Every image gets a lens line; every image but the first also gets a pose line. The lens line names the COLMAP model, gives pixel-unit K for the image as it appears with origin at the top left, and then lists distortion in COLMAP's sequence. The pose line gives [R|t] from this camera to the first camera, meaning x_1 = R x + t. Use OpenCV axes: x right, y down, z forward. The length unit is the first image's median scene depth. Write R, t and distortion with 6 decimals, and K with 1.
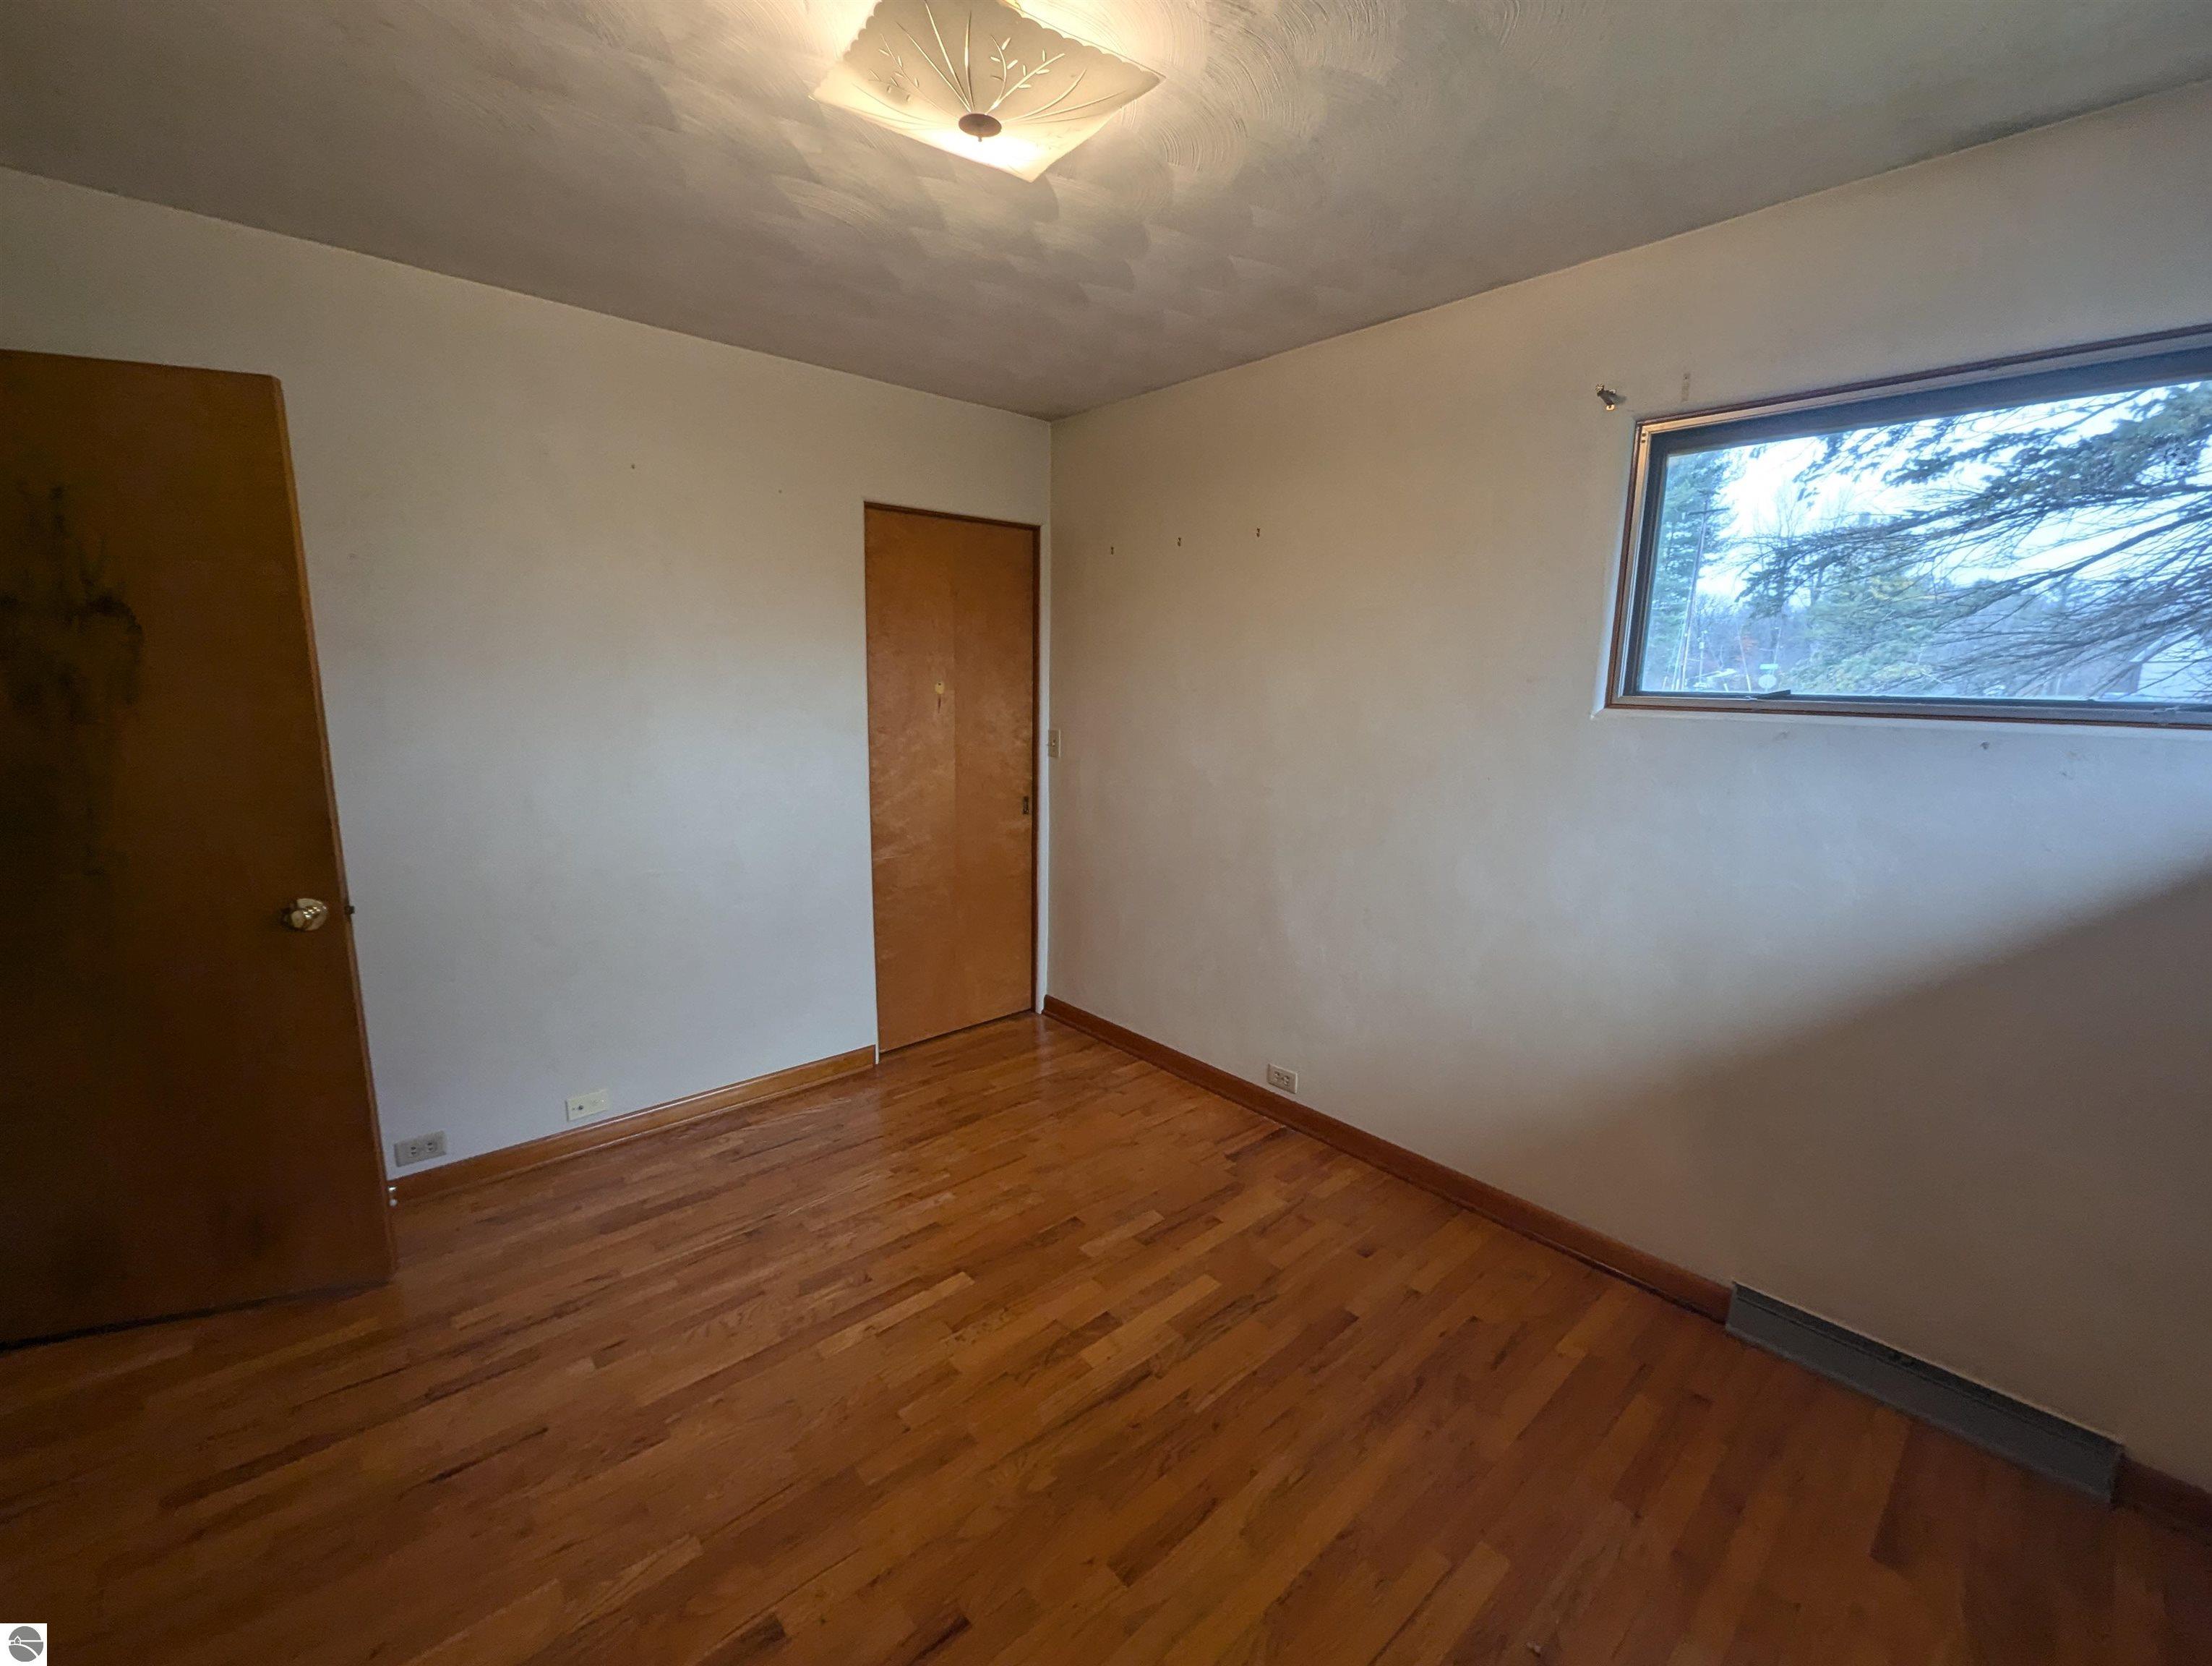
lens RADIAL K [[913.5, 0, 1110.7], [0, 913.5, 832.5], [0, 0, 1]] dist [0.000781, -0.000560]
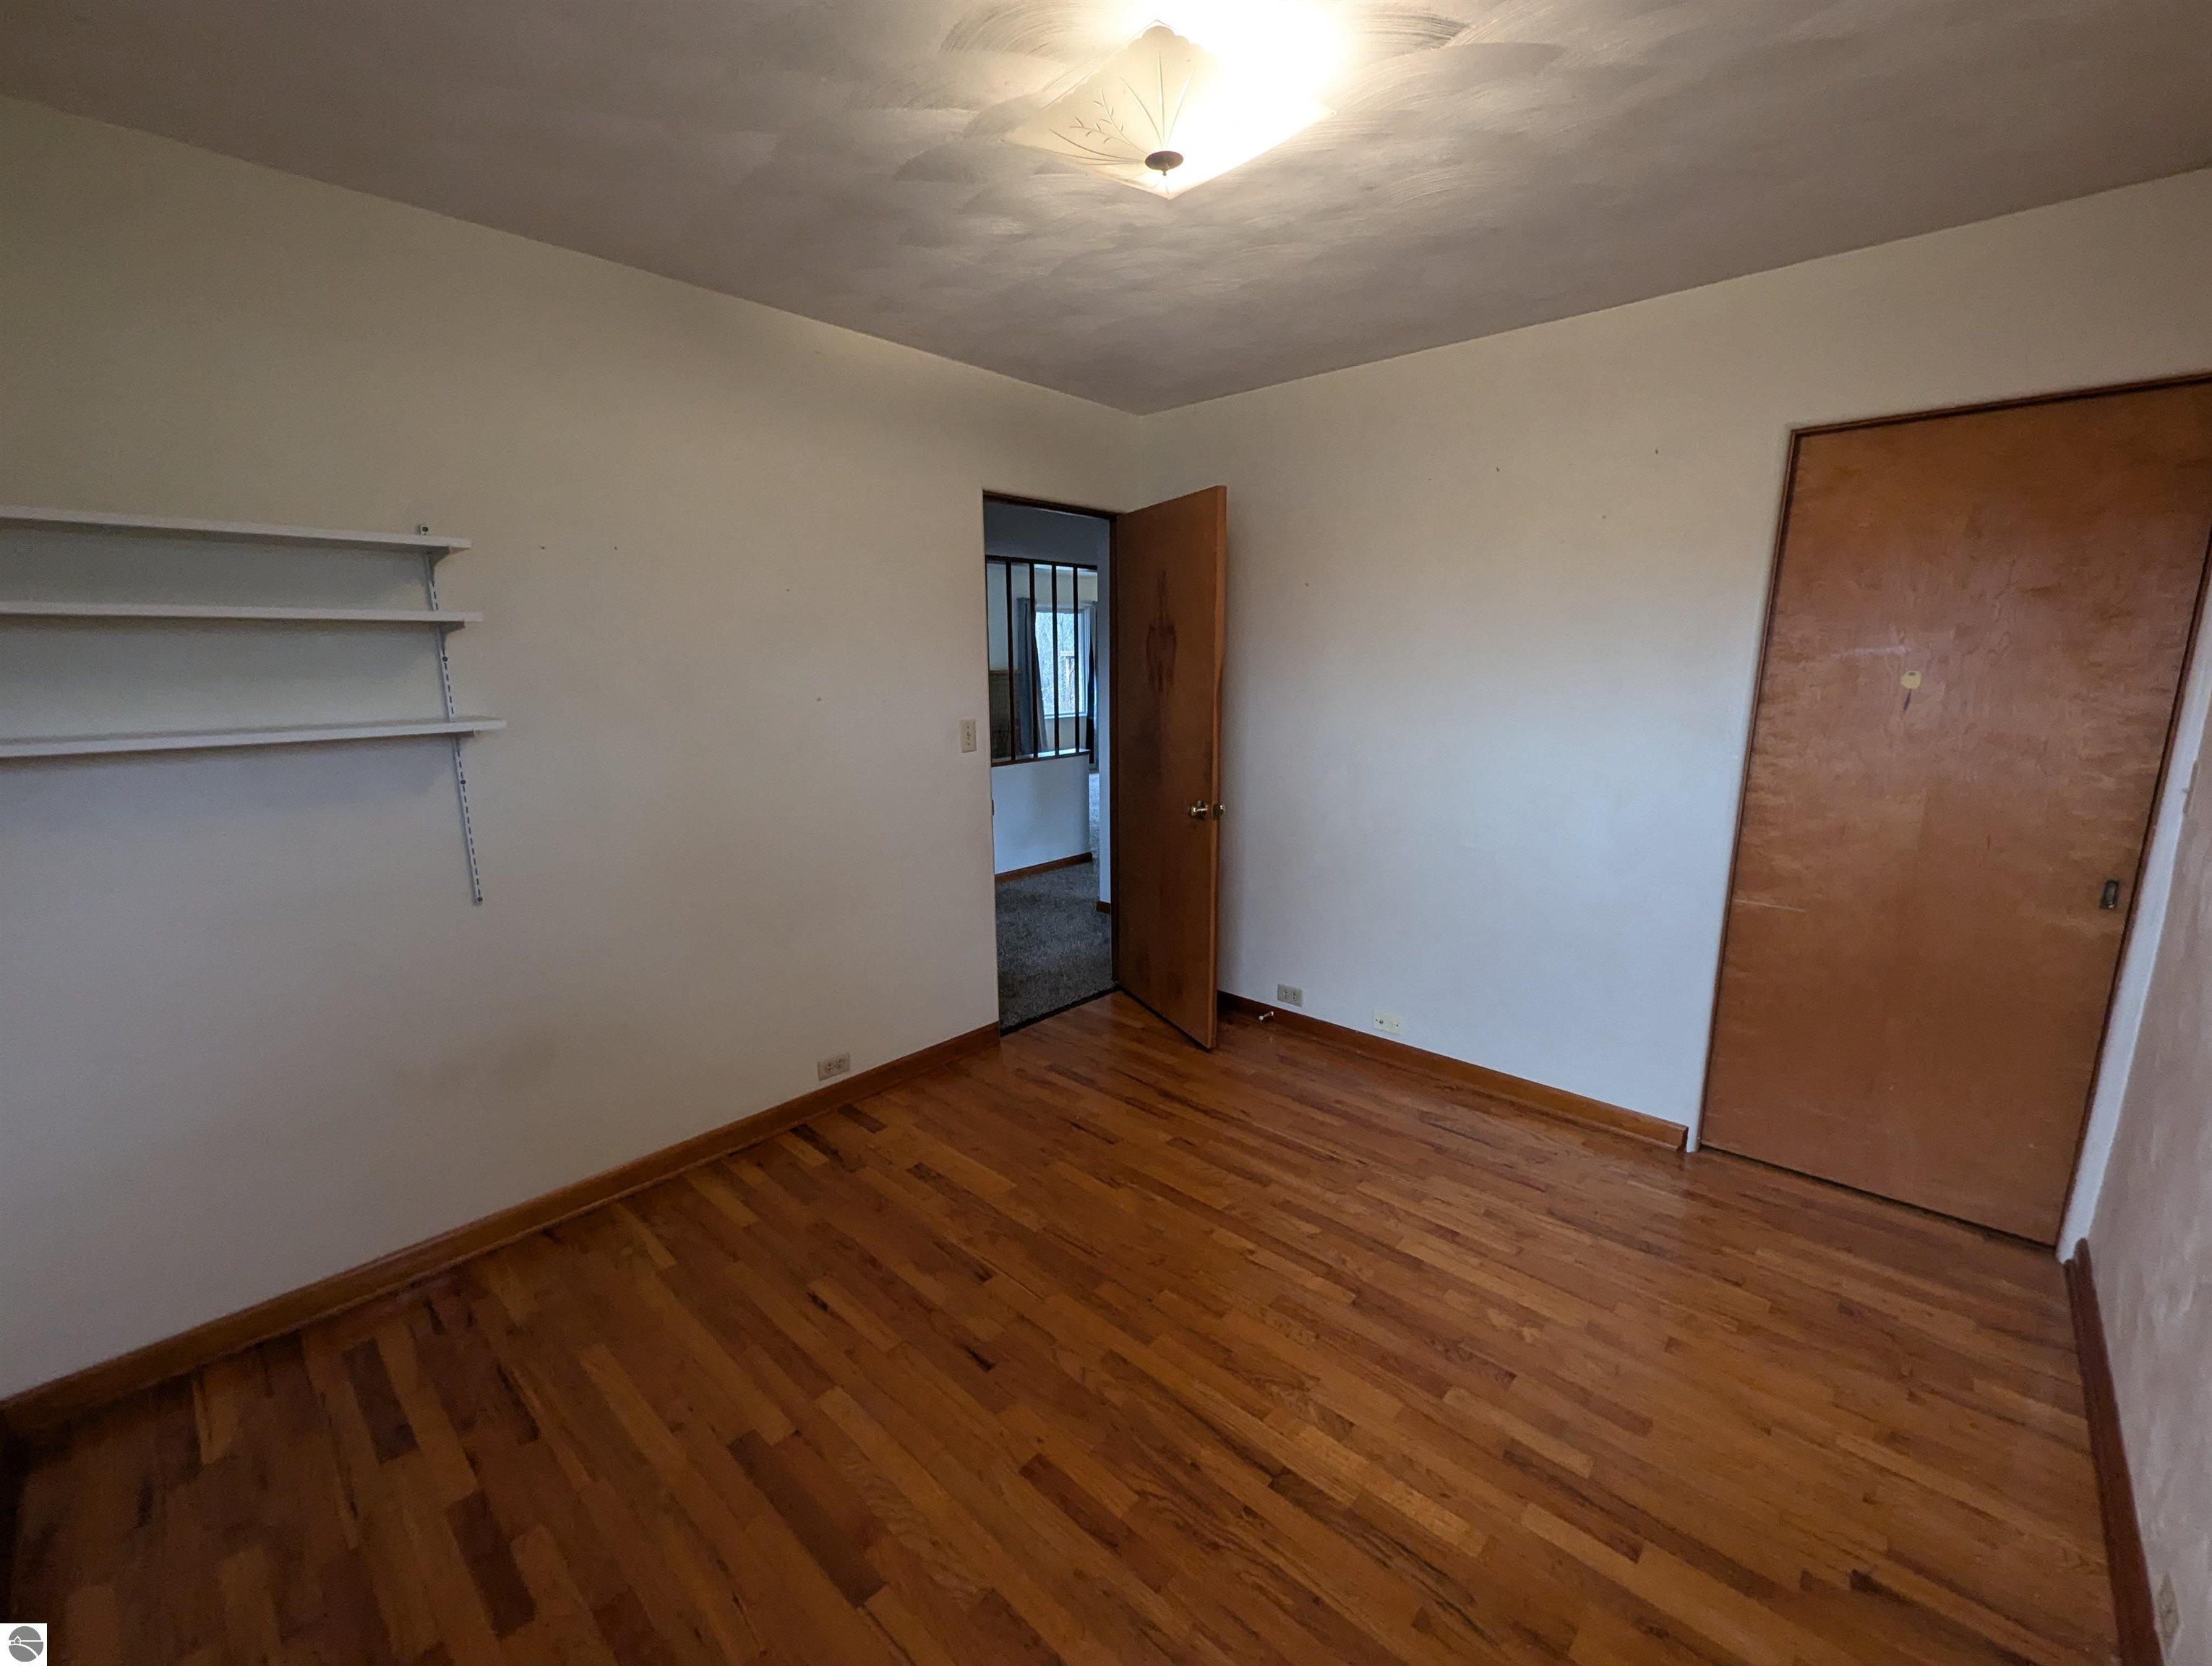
lens RADIAL K [[913.5, 0, 1106.4], [0, 913.5, 835.0], [0, 0, 1]] dist [0.000781, -0.000560]
pose [[0.099488, 0.175221, -0.979489, 0.643287], [-0.163784, 0.973830, 0.157573, -0.088198], [0.981467, 0.144748, 0.125583, 0.548009]]
